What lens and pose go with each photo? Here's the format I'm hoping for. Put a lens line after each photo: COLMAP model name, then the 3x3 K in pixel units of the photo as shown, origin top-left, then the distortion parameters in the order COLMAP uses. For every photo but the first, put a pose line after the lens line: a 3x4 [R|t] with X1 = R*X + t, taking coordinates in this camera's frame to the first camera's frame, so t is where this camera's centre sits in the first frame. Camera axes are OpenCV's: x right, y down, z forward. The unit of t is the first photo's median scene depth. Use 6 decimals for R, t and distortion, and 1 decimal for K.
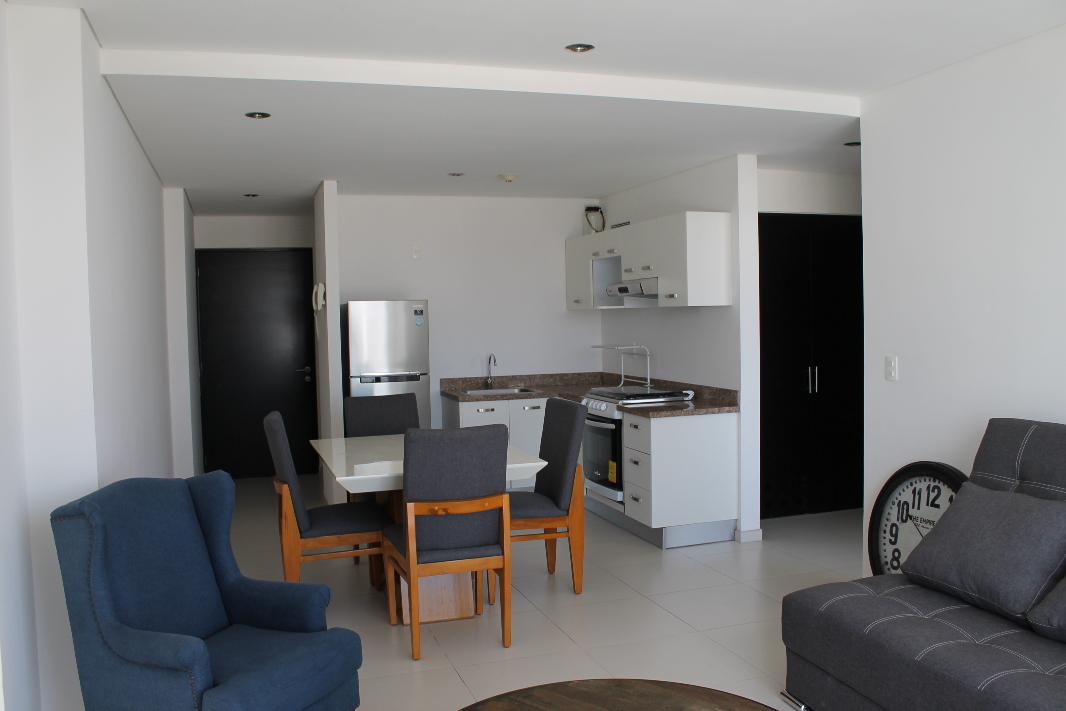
lens RADIAL K [[900.7, 0, 525.4], [0, 900.7, 359.1], [0, 0, 1]] dist [-0.158698, 0.145403]
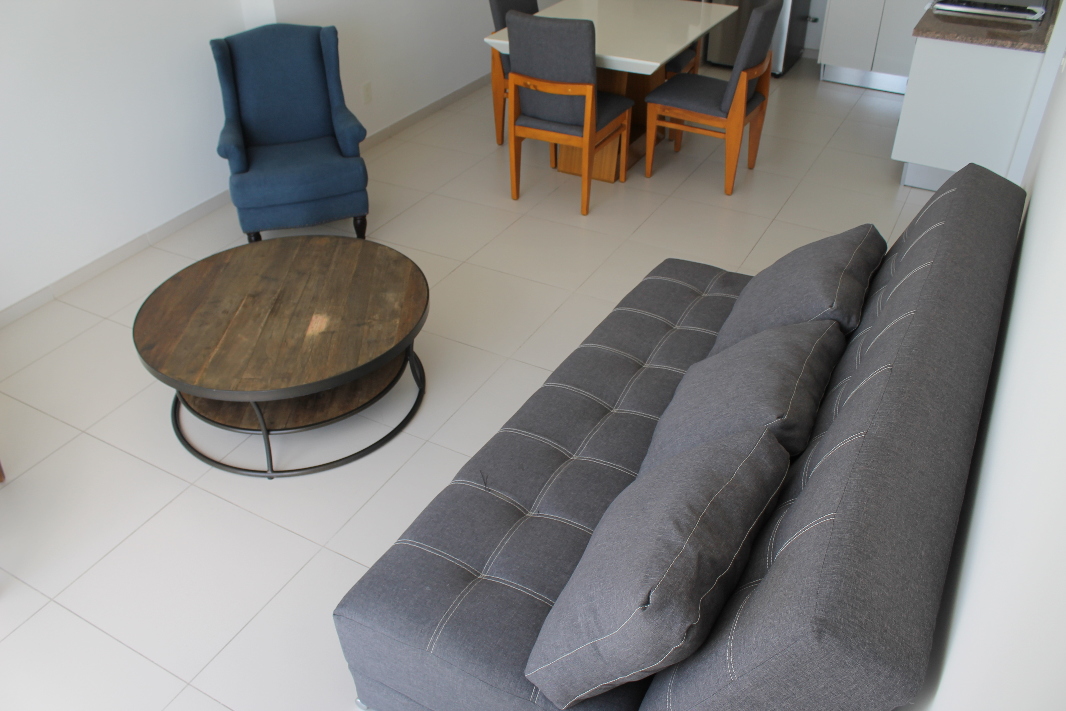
lens RADIAL K [[900.7, 0, 522.9], [0, 900.7, 350.7], [0, 0, 1]] dist [-0.158698, 0.145403]
pose [[0.682542, 0.430862, -0.590334, 0.712909], [-0.042552, 0.829798, 0.556439, -0.183796], [0.729606, -0.354673, 0.584707, 0.192212]]
